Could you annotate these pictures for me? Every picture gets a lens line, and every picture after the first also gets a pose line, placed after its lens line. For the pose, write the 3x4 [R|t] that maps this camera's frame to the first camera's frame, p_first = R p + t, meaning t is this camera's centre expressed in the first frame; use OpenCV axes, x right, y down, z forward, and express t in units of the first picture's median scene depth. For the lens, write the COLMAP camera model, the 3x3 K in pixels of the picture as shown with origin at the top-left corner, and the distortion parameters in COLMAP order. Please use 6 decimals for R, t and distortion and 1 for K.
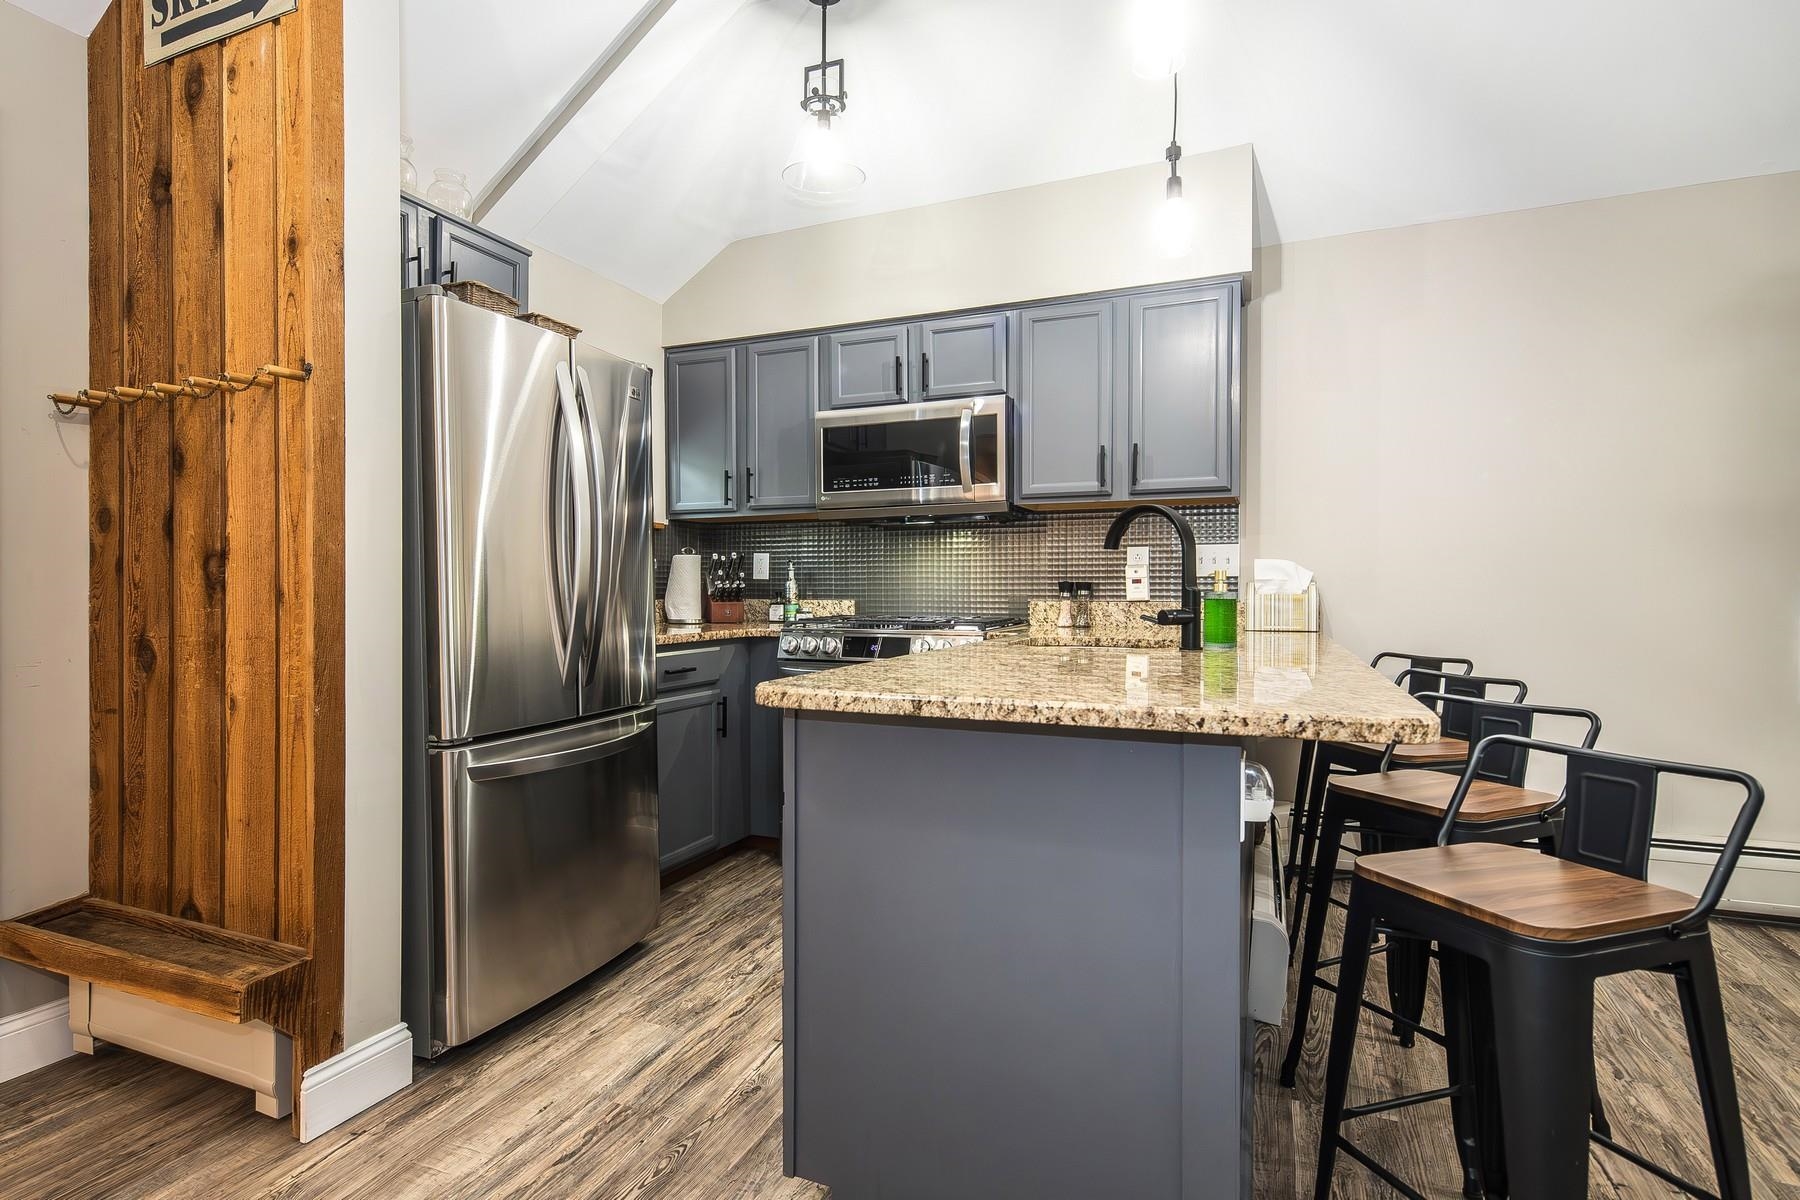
lens RADIAL K [[895.2, 0, 900.0], [0, 895.2, 600.0], [0, 0, 1]] dist [0.004108, 0.000226]
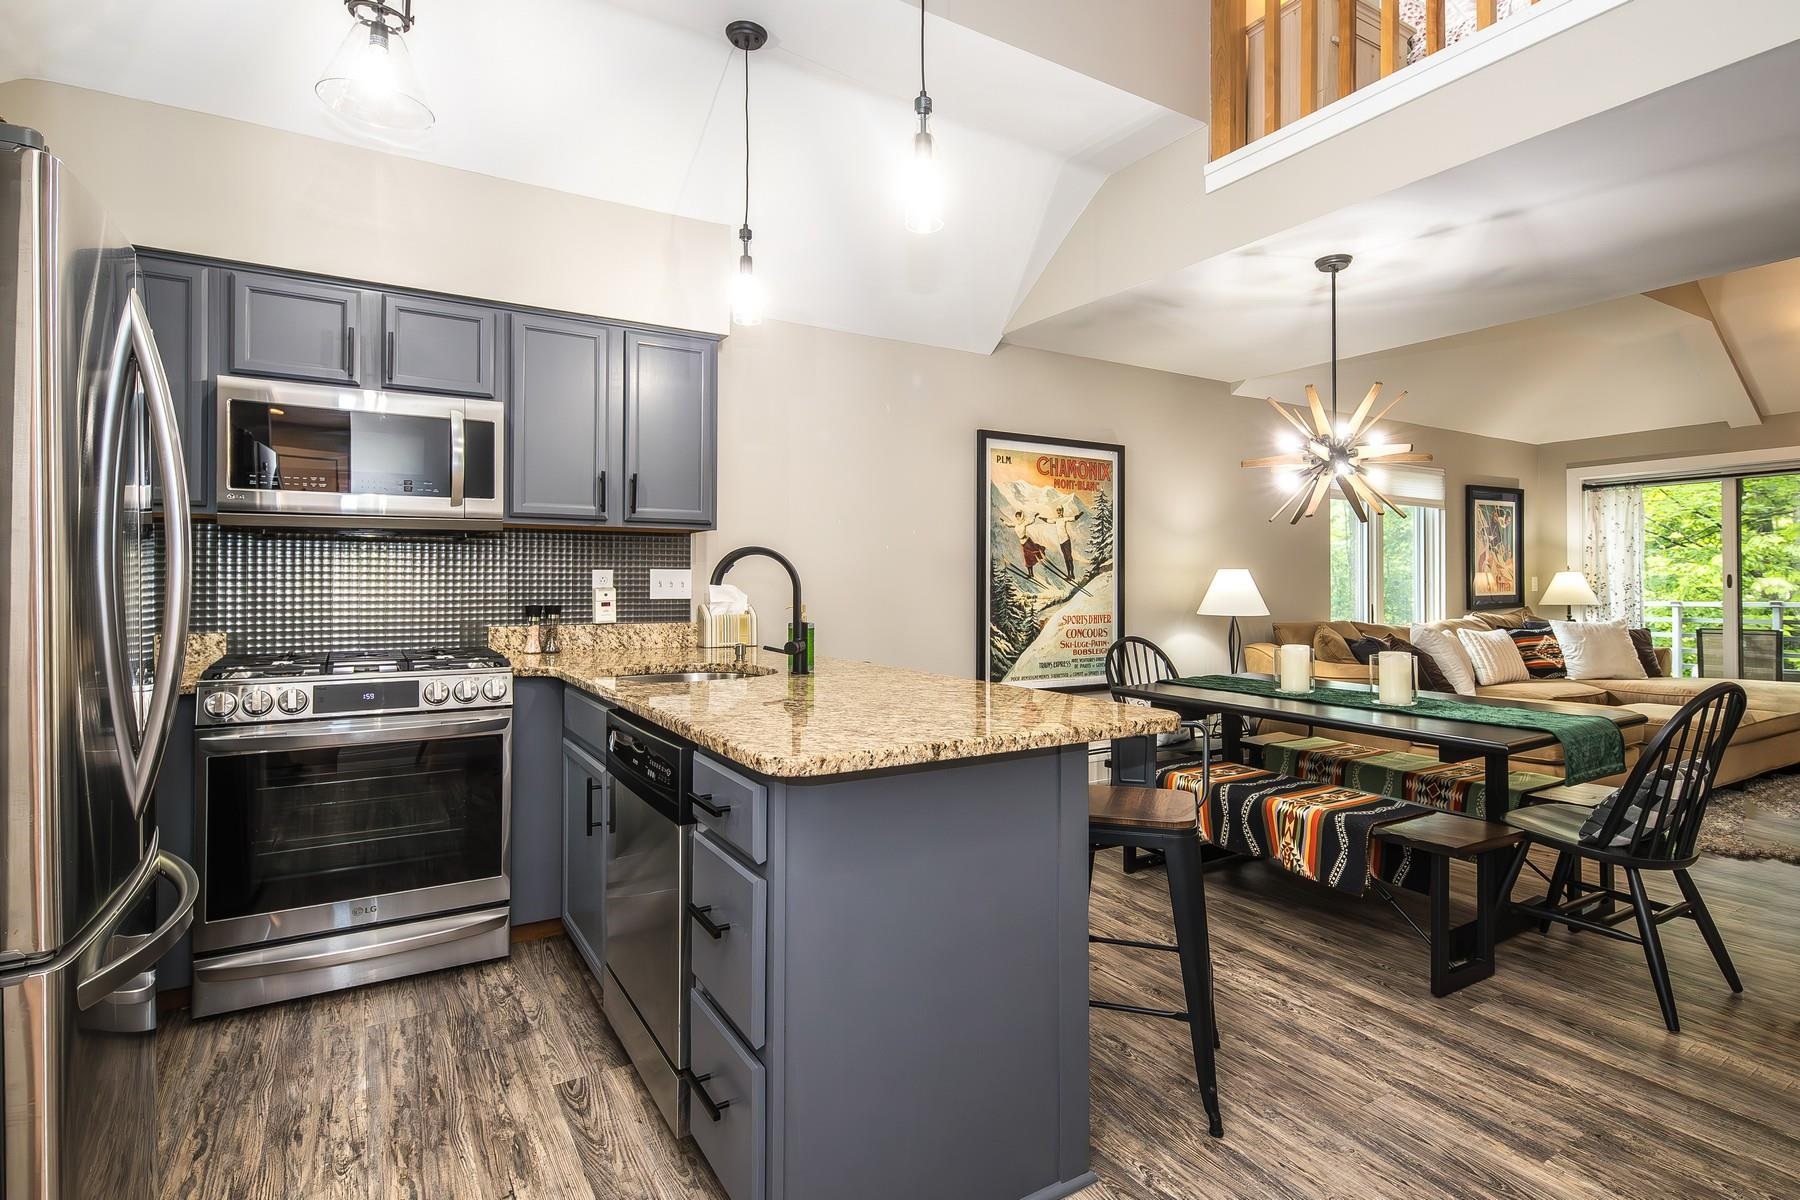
lens RADIAL K [[895.1, 0, 905.5], [0, 895.1, 573.2], [0, 0, 1]] dist [0.000855, 0.000085]
pose [[0.579517, 0.012455, 0.814865, -0.383148], [0.005304, 0.999804, -0.019054, -0.036850], [-0.814943, 0.015364, 0.579338, 0.144546]]
